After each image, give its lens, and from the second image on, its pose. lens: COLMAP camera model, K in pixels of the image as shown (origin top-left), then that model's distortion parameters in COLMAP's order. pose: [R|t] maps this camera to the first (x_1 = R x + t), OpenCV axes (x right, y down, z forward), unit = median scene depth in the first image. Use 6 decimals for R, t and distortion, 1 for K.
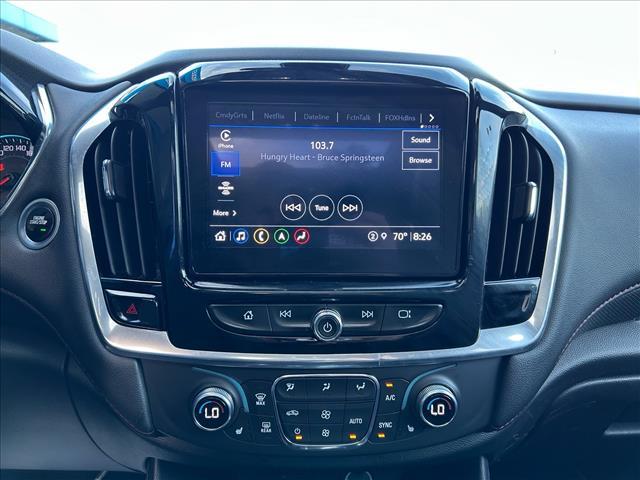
lens RADIAL K [[483.2, 0, 320.0], [0, 483.2, 240.1], [0, 0, 1]] dist [0.038709, 0.000698]
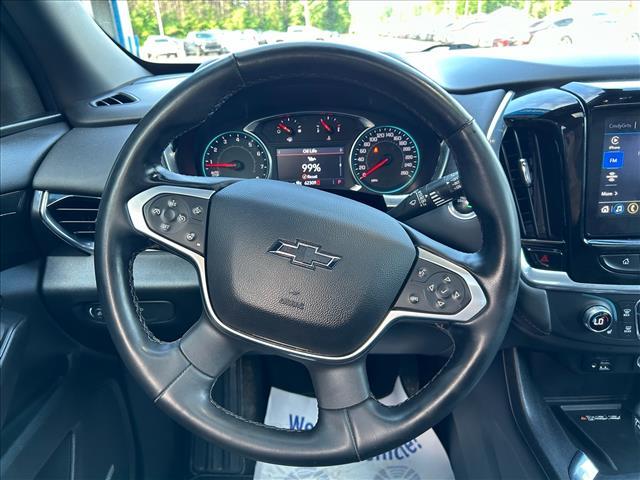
lens RADIAL K [[485.1, 0, 319.9], [0, 485.1, 240.1], [0, 0, 1]] dist [0.005402, 0.000829]
pose [[0.997381, -0.023550, -0.068391, -0.981556], [0.037468, 0.976981, 0.210008, -0.262582], [0.061871, -0.212021, 0.975305, -0.531580]]
